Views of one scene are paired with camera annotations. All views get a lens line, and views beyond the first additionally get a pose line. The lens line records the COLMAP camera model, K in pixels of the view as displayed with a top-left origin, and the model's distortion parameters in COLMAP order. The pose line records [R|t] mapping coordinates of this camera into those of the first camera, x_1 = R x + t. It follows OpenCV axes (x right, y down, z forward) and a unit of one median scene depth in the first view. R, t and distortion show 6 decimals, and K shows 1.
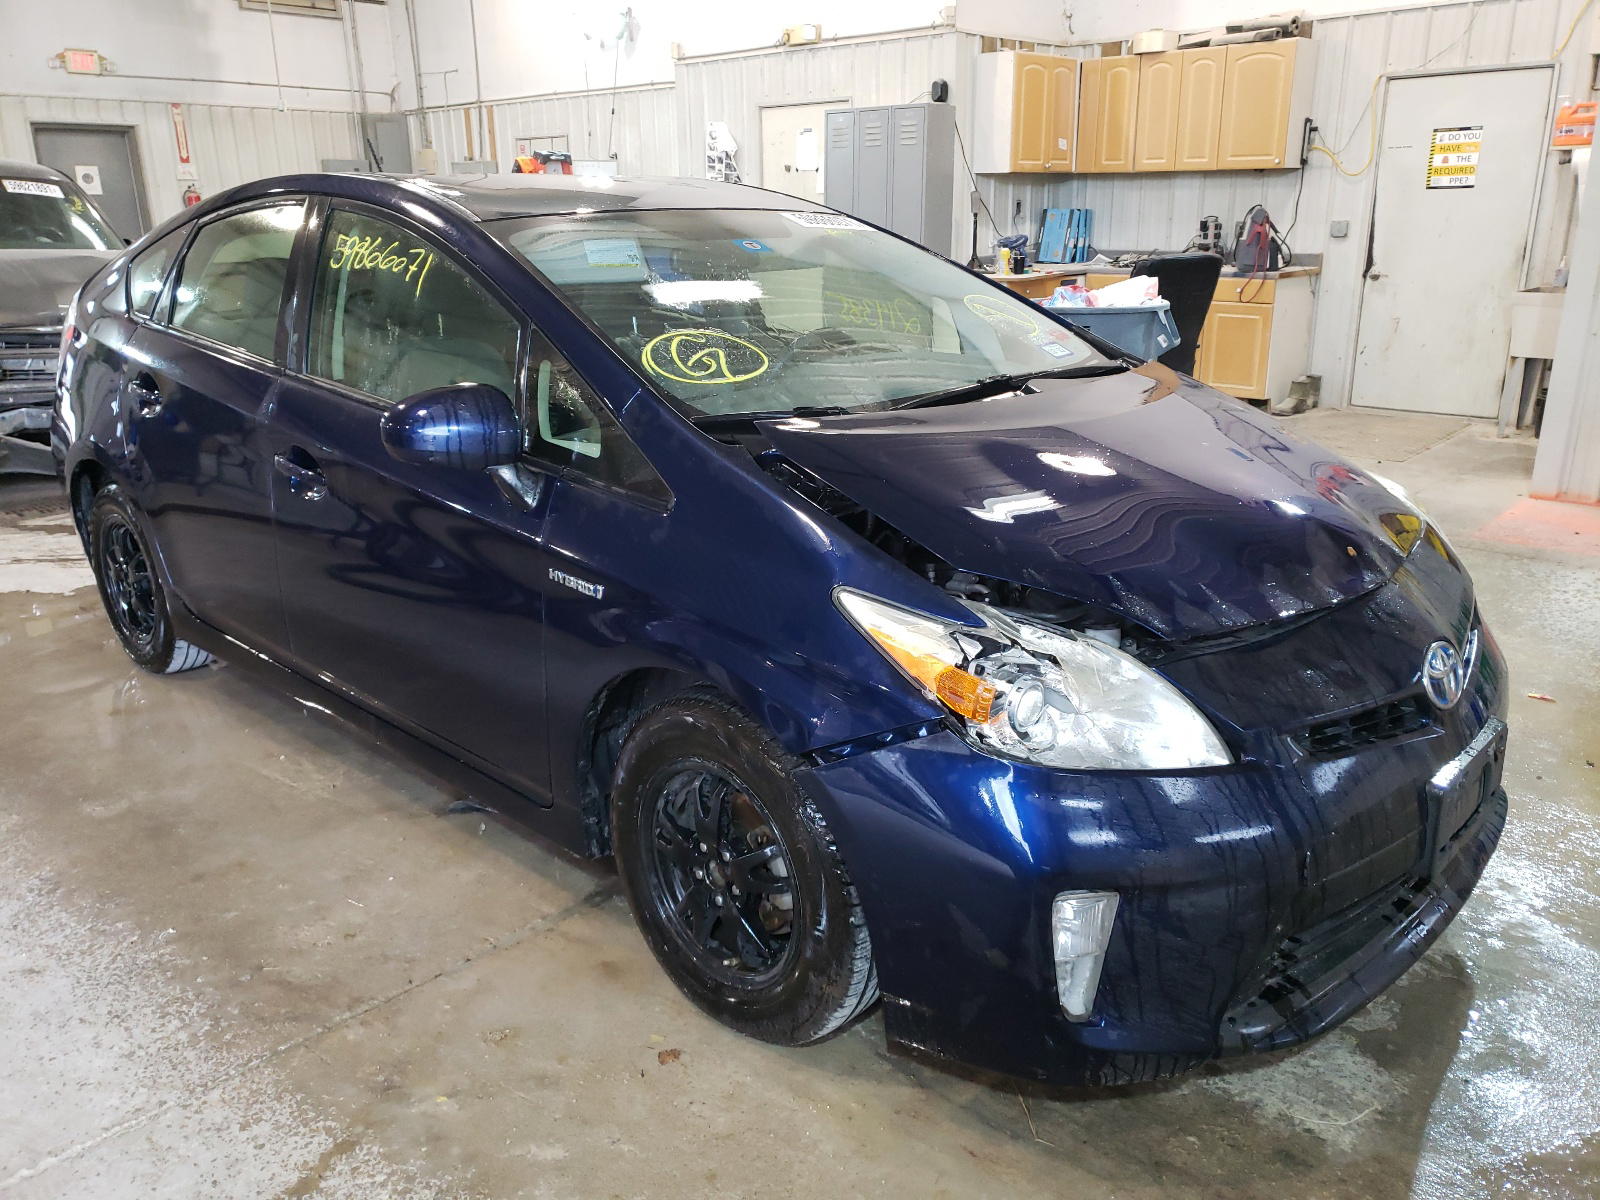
lens RADIAL K [[1294.3, 0, 803.5], [0, 1294.3, 599.8], [0, 0, 1]] dist [0.043384, -0.012922]
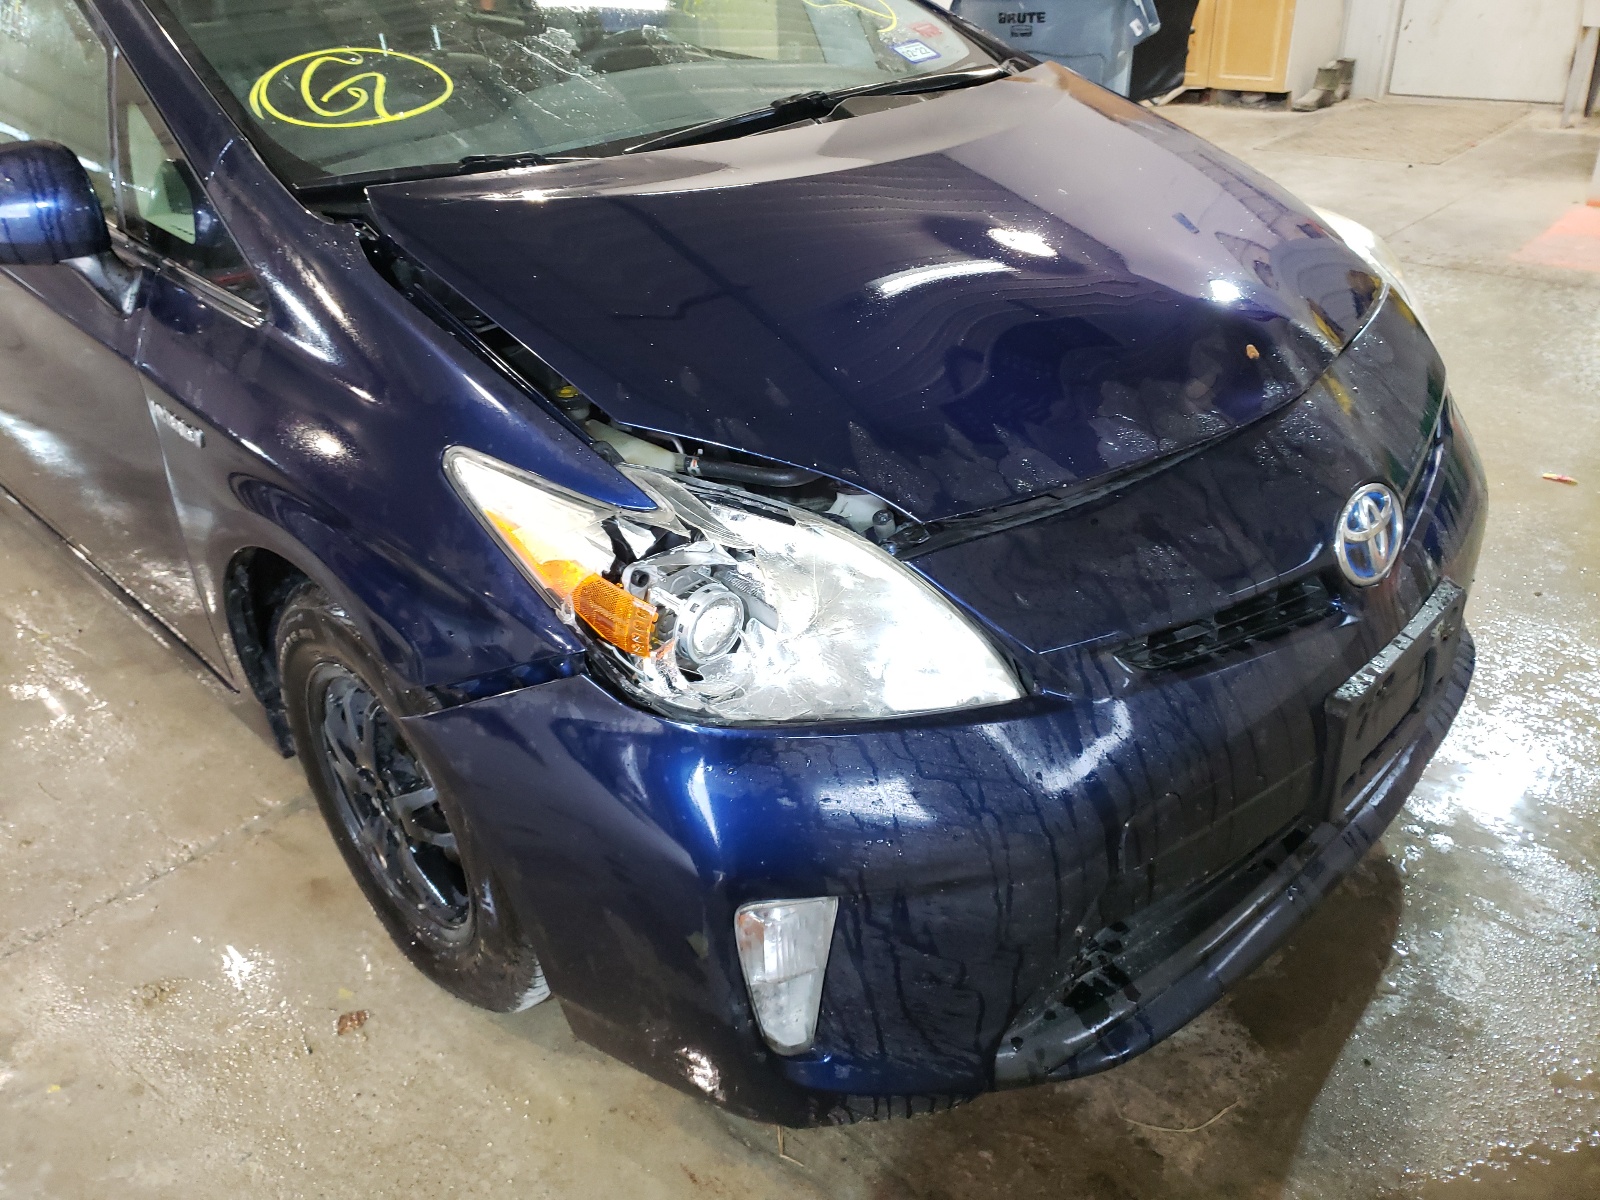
lens RADIAL K [[1294.3, 0, 758.1], [0, 1294.3, 588.7], [0, 0, 1]] dist [0.043384, -0.012922]
pose [[0.998138, -0.020289, -0.057519, 0.205256], [0.031313, 0.979744, 0.197789, -0.061584], [0.052341, -0.199222, 0.978556, 0.299796]]
